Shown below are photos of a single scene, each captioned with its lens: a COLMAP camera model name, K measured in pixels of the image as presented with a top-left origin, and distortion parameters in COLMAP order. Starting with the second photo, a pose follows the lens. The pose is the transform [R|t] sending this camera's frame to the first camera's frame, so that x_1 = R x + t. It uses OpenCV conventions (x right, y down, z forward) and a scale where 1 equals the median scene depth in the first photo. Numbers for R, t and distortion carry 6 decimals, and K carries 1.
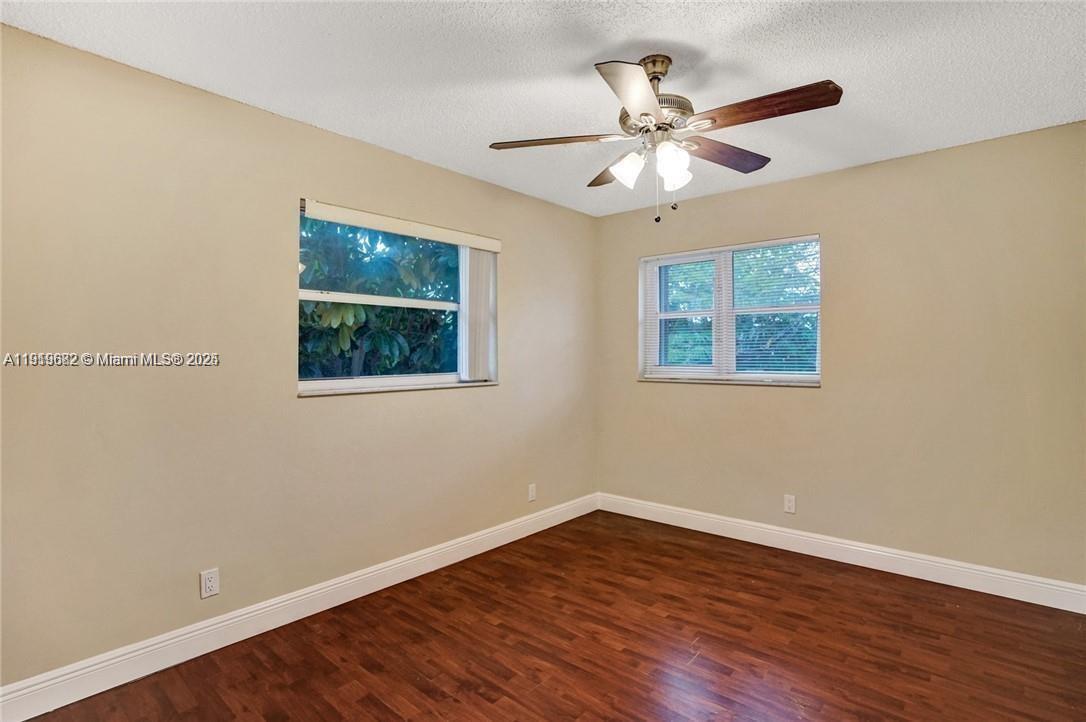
lens RADIAL K [[499.1, 0, 537.3], [0, 499.1, 361.3], [0, 0, 1]] dist [-0.049188, 0.018201]
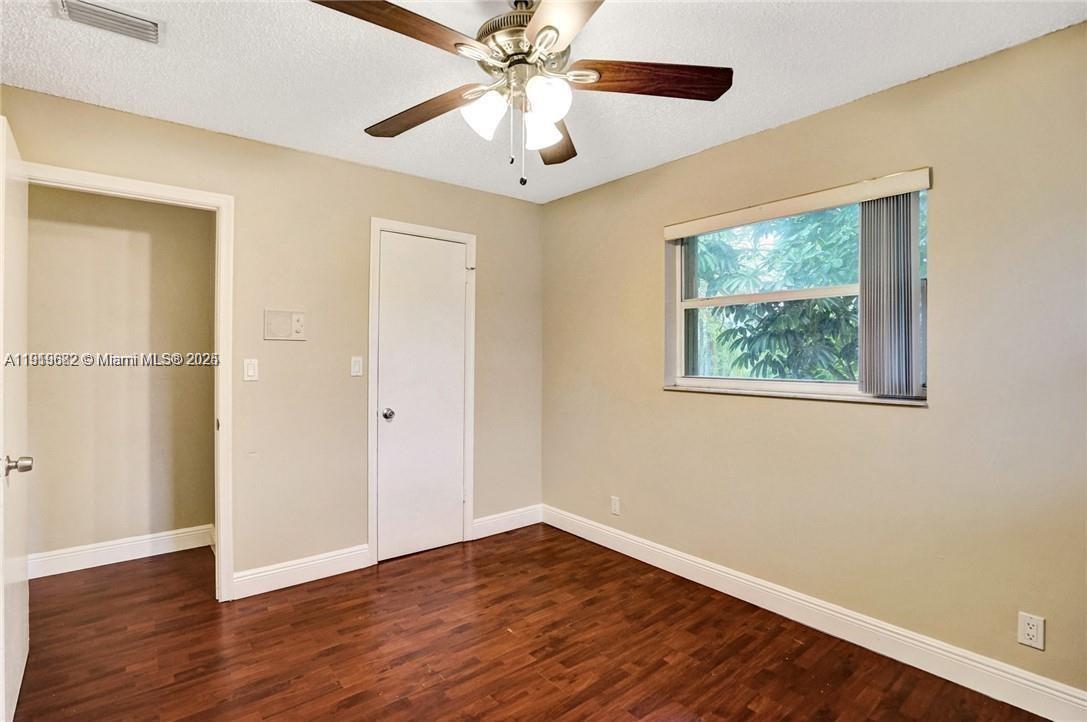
lens RADIAL K [[523.8, 0, 544.9], [0, 523.8, 348.9], [0, 0, 1]] dist [-0.000721, -0.000294]
pose [[-0.123066, -0.000796, -0.992398, 0.898078], [-0.003256, 0.999995, -0.000399, -0.011532], [0.992393, 0.003182, -0.123068, 0.947013]]
